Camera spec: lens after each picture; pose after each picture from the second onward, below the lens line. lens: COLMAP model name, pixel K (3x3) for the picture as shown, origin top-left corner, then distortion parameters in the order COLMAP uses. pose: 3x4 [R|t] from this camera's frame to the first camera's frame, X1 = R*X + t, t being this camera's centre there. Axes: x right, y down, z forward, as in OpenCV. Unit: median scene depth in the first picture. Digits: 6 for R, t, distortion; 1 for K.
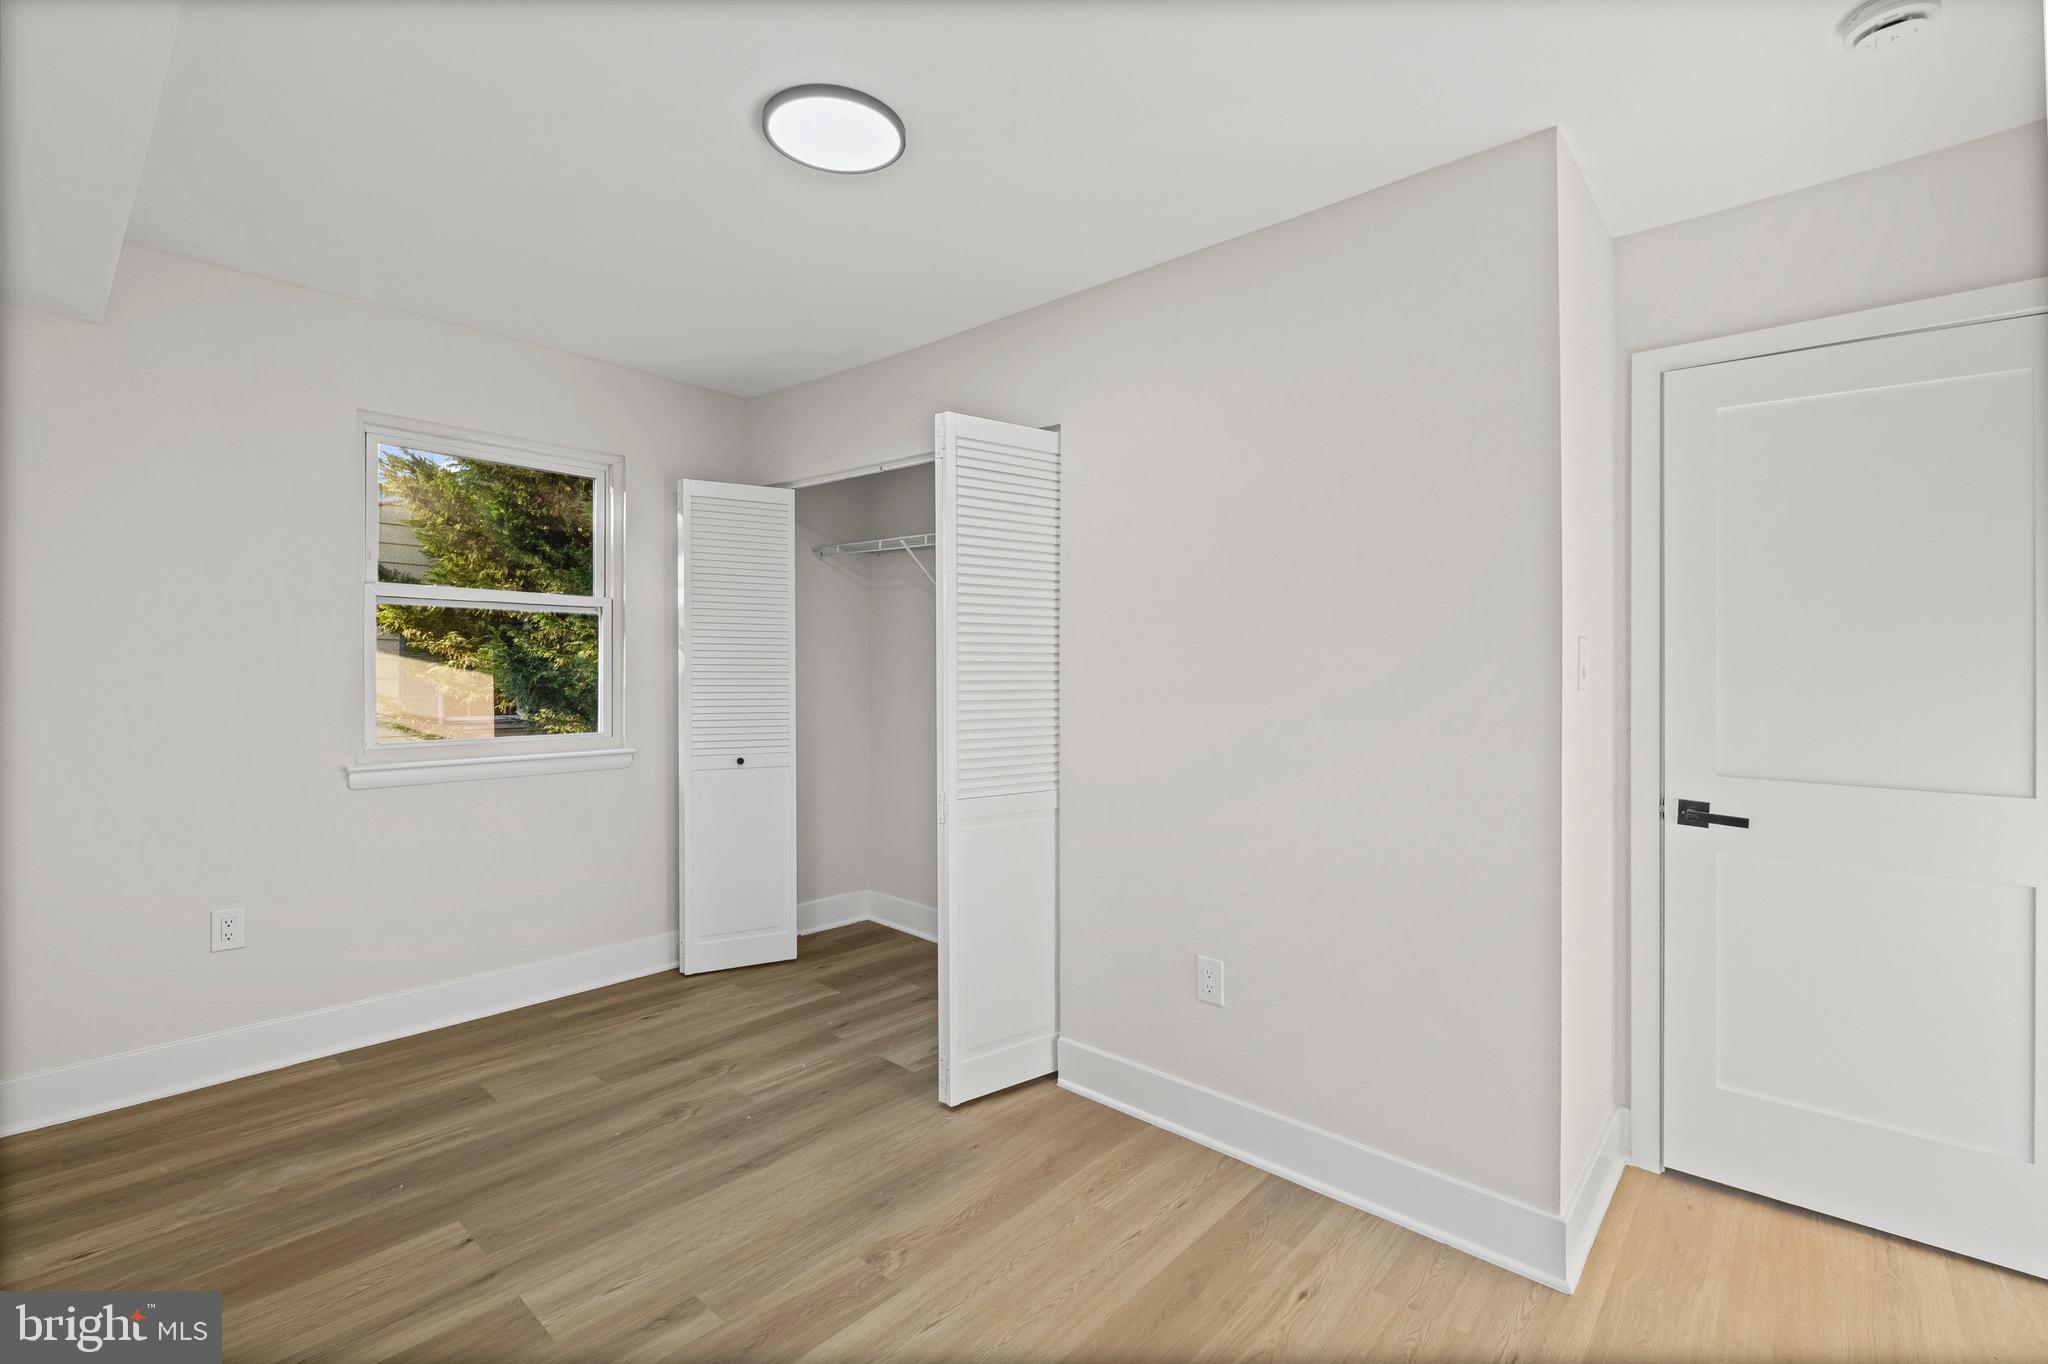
lens RADIAL K [[904.7, 0, 1030.3], [0, 904.7, 649.6], [0, 0, 1]] dist [0.000579, -0.000095]
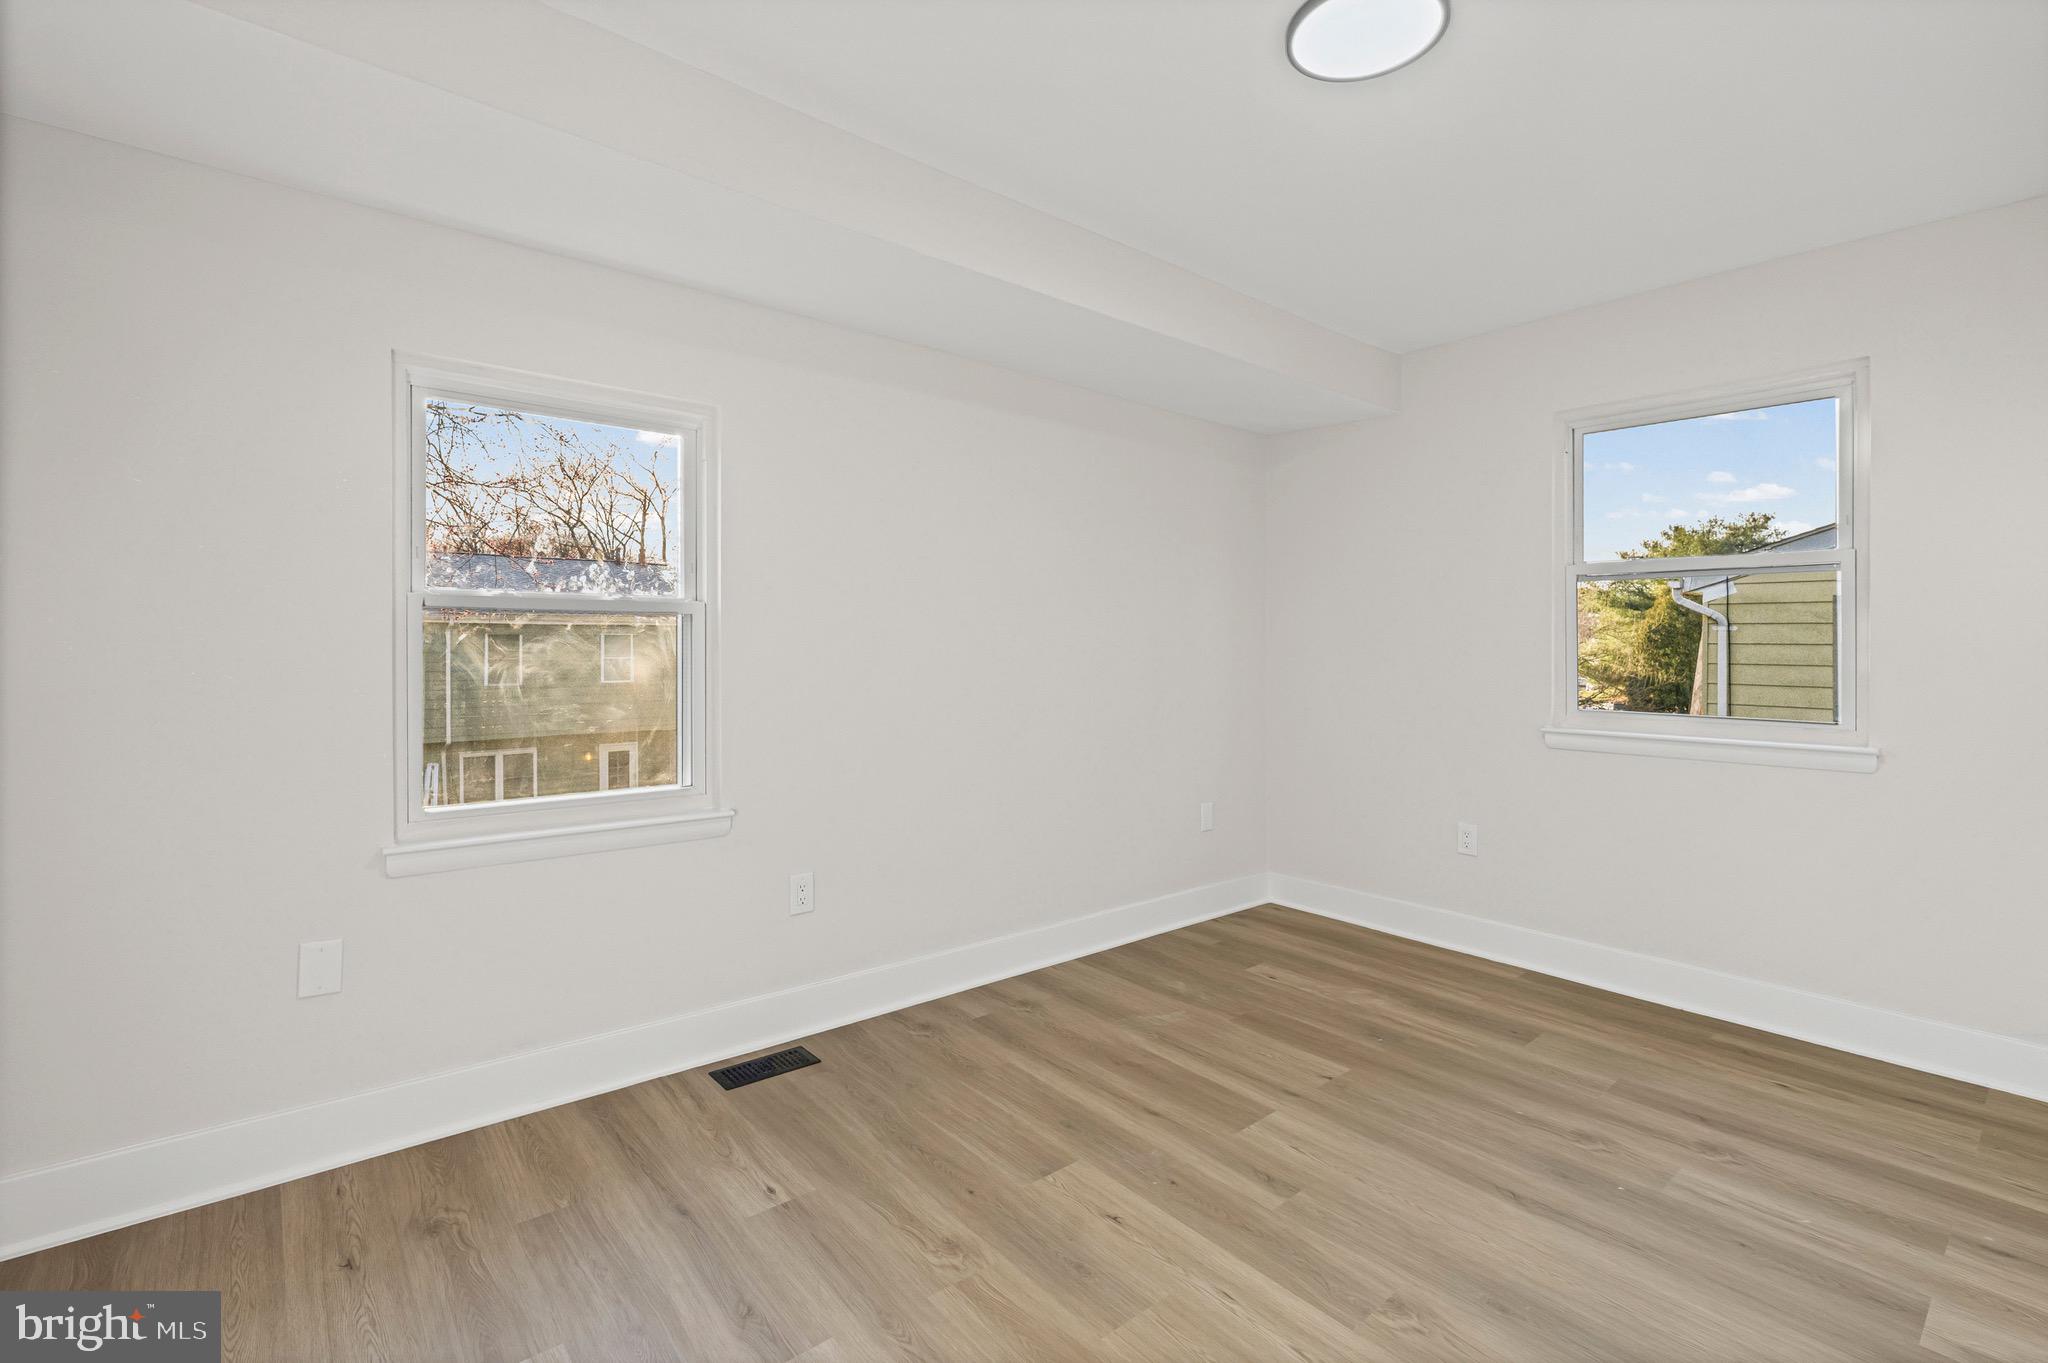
lens RADIAL K [[904.7, 0, 1030.3], [0, 904.7, 649.1], [0, 0, 1]] dist [0.000579, -0.000095]
pose [[-0.140450, -0.012380, -0.990010, 0.577533], [0.010019, 0.999853, -0.013924, 0.046268], [0.990037, -0.011874, -0.140306, 0.616171]]
